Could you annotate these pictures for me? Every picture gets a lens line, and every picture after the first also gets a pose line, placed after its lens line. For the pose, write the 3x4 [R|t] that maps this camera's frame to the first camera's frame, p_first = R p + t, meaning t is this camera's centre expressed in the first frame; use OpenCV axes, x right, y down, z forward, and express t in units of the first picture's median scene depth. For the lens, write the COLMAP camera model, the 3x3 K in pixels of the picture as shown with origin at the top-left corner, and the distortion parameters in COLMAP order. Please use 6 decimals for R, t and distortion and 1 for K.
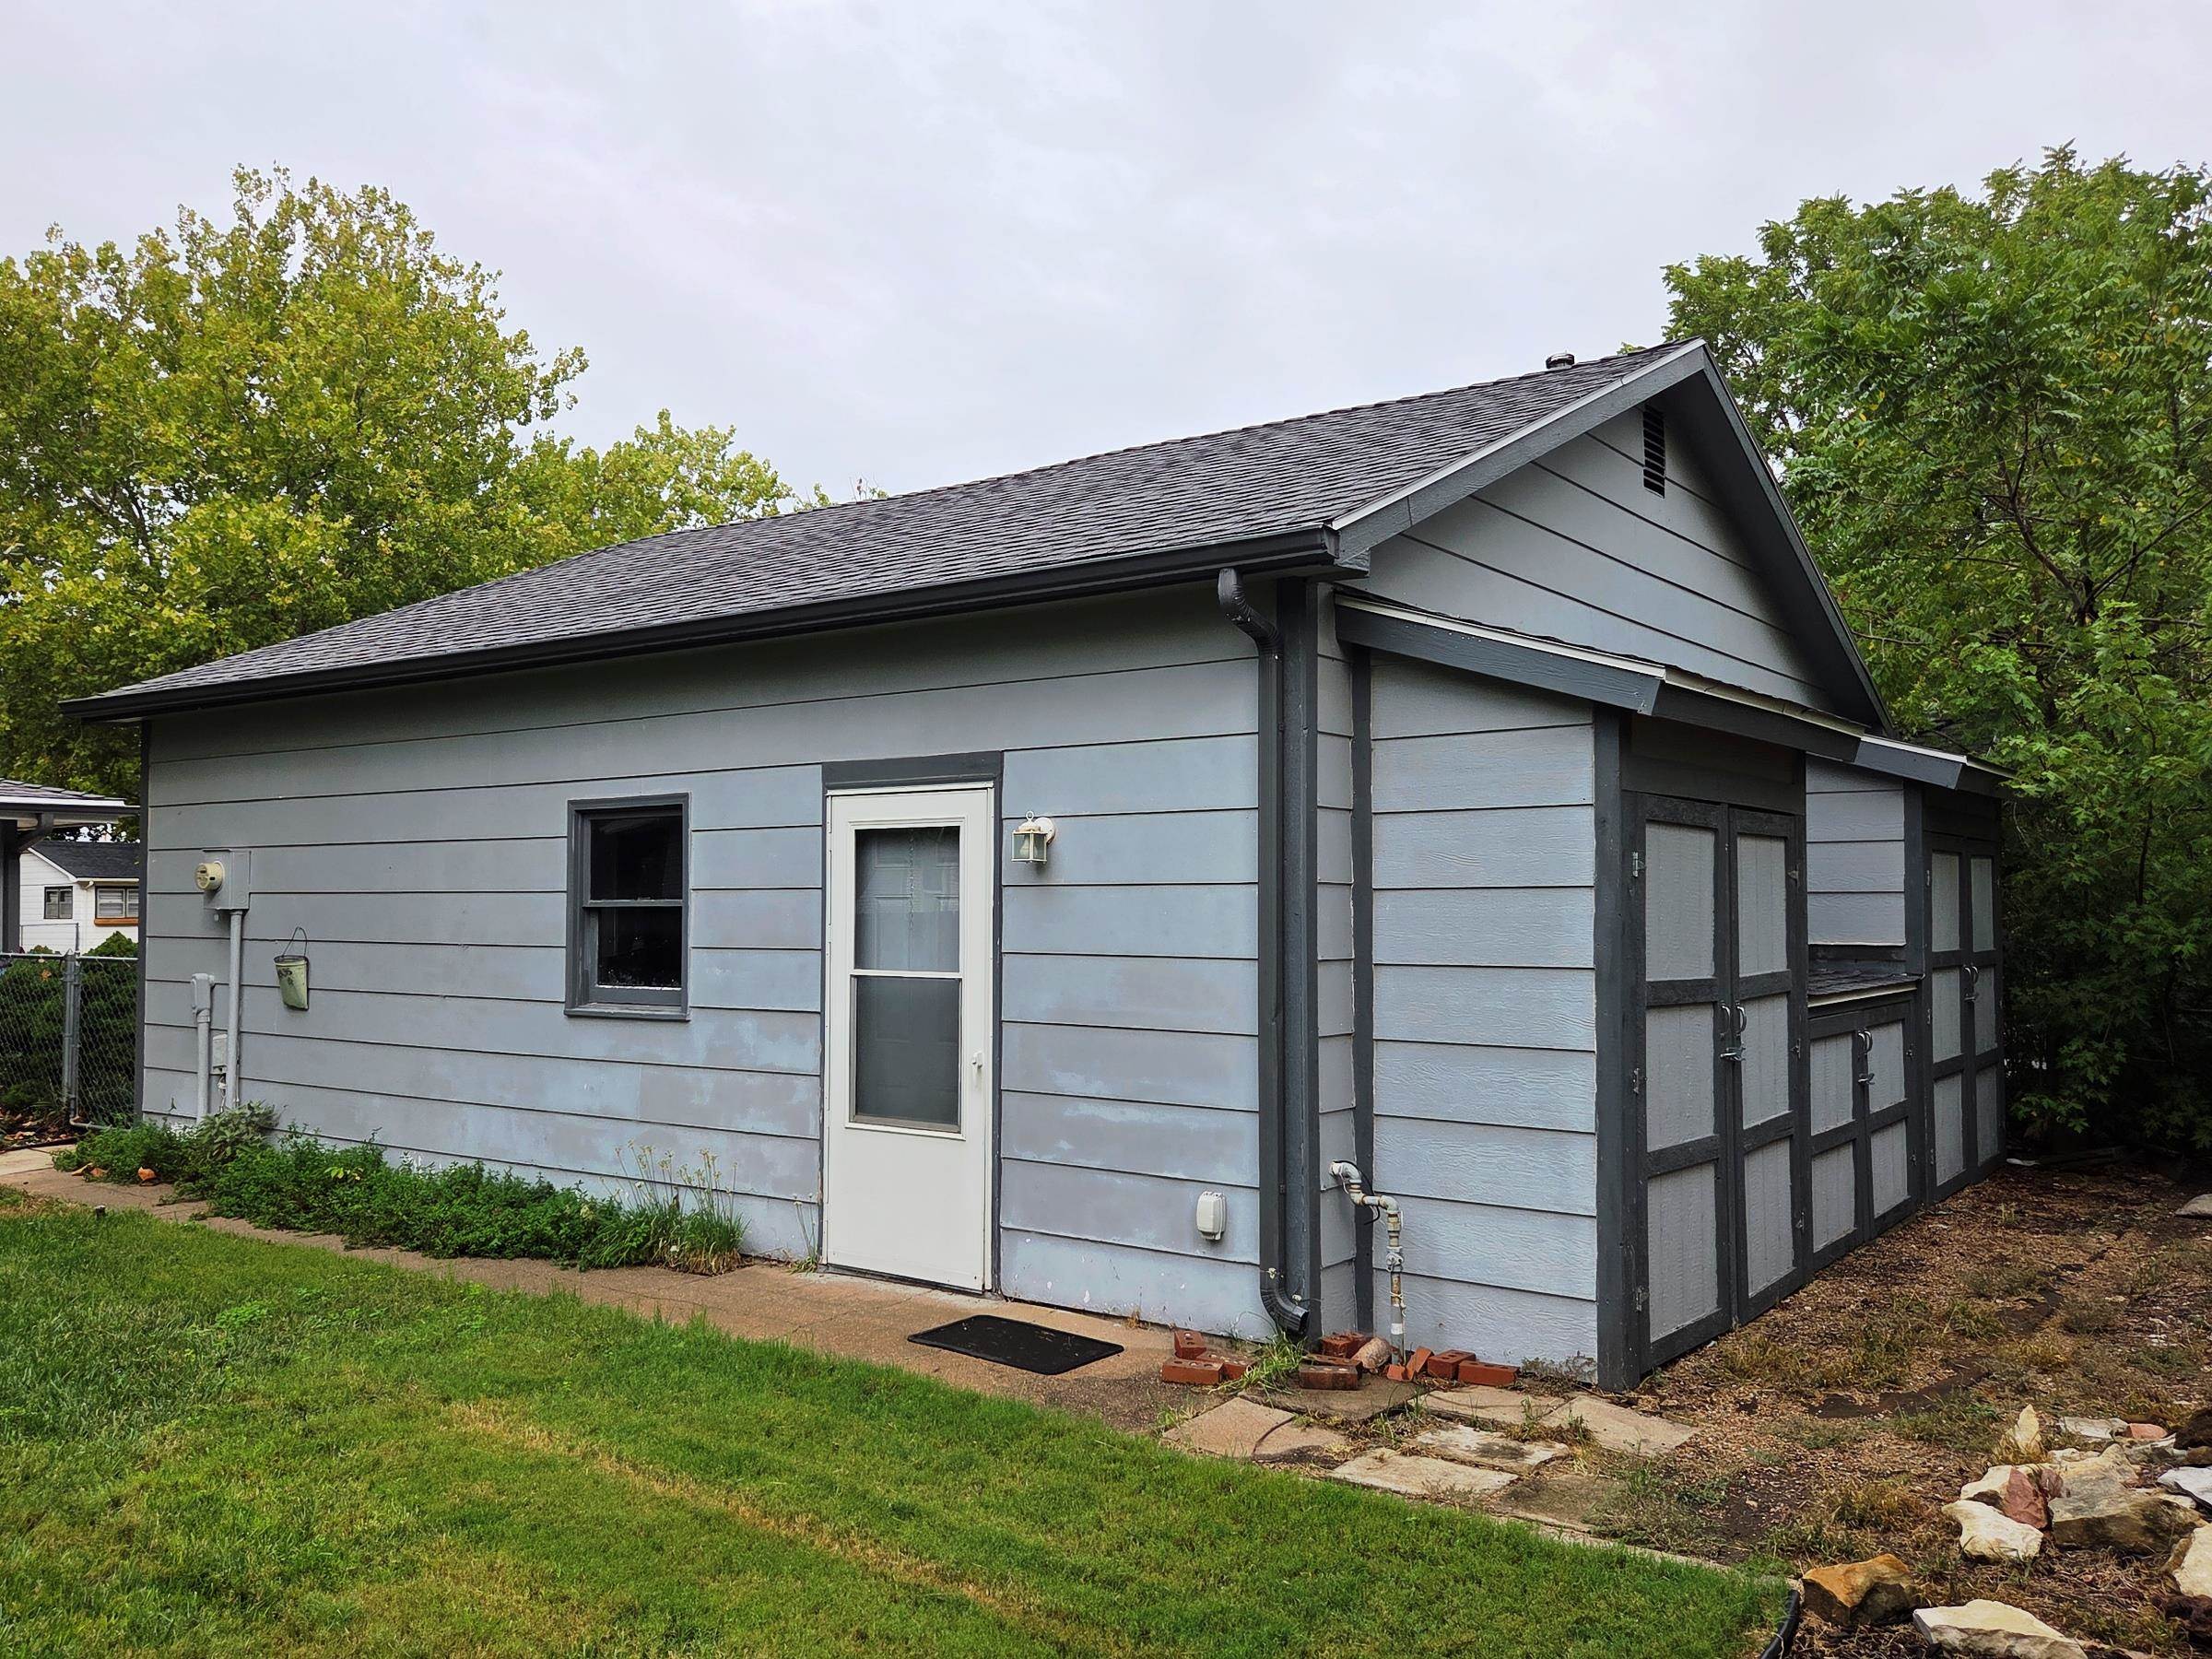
lens RADIAL K [[1738.7, 0, 1106.6], [0, 1738.7, 830.8], [0, 0, 1]] dist [-0.003059, -0.019429]
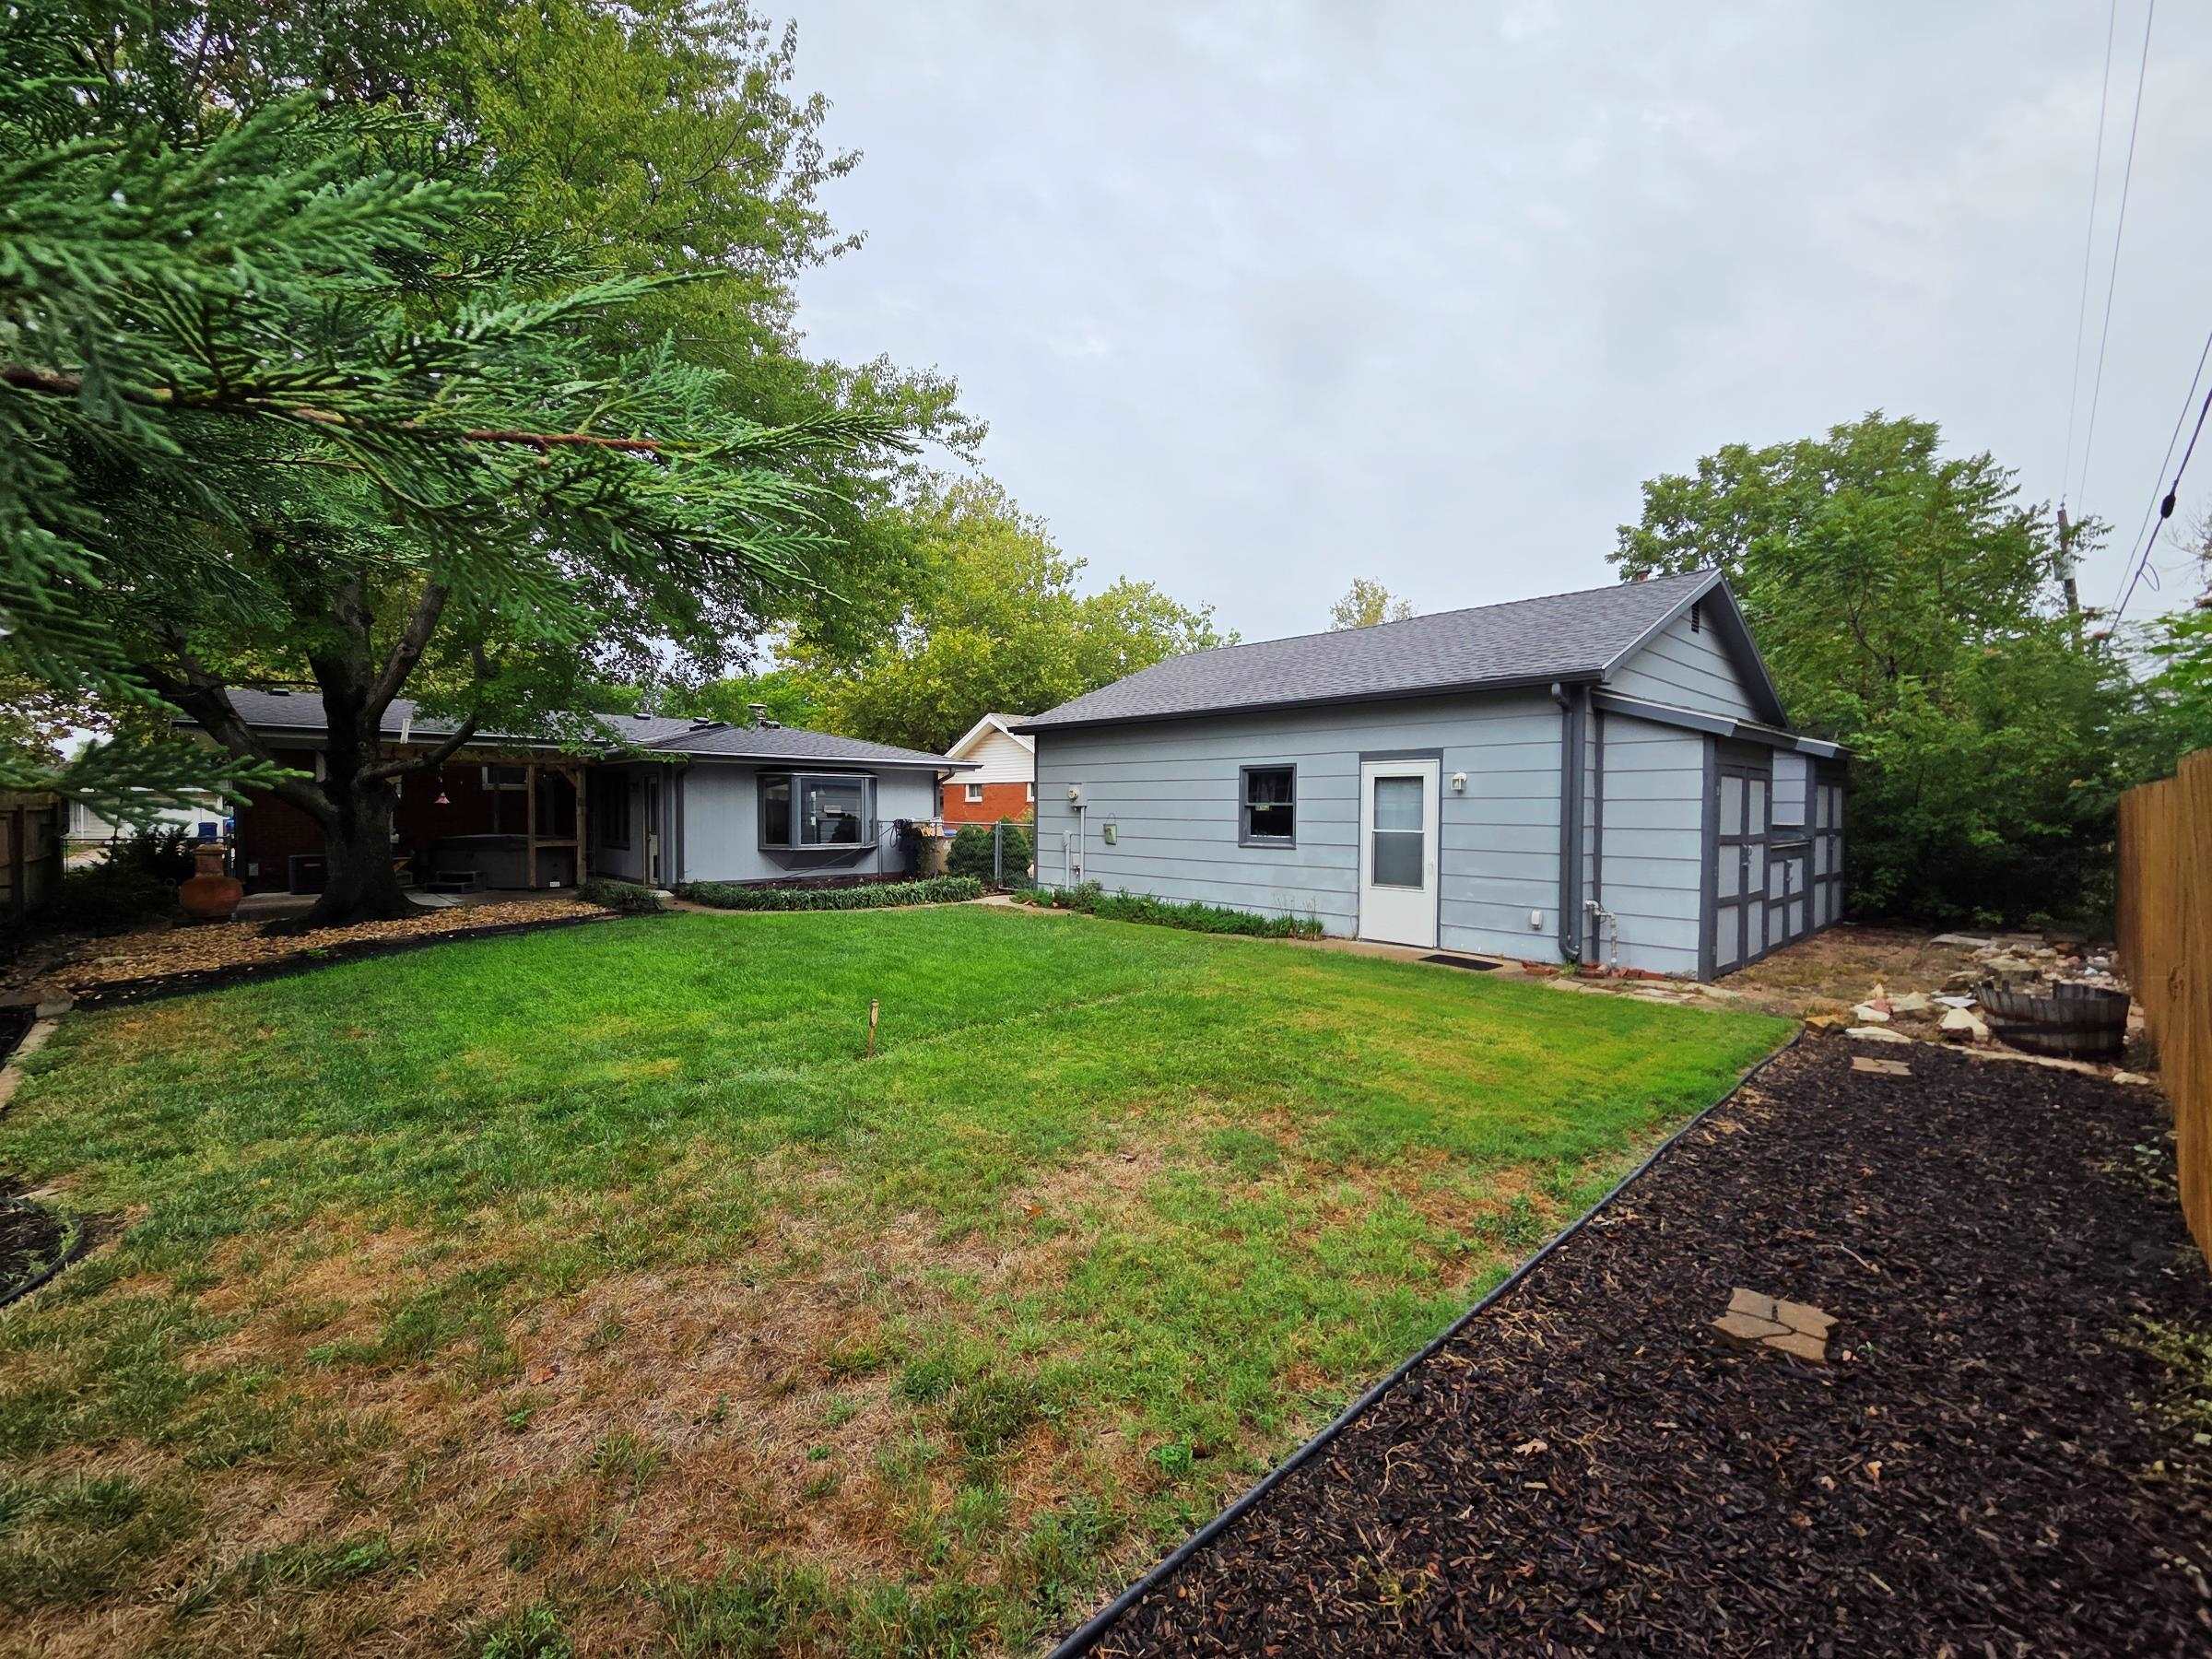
lens RADIAL K [[878.0, 0, 1102.2], [0, 878.0, 826.9], [0, 0, 1]] dist [-0.029582, -0.000366]
pose [[0.978595, 0.009509, -0.205576, -0.269566], [0.003945, 0.997882, 0.064937, -0.012534], [0.205758, -0.064358, 0.976484, -0.386747]]
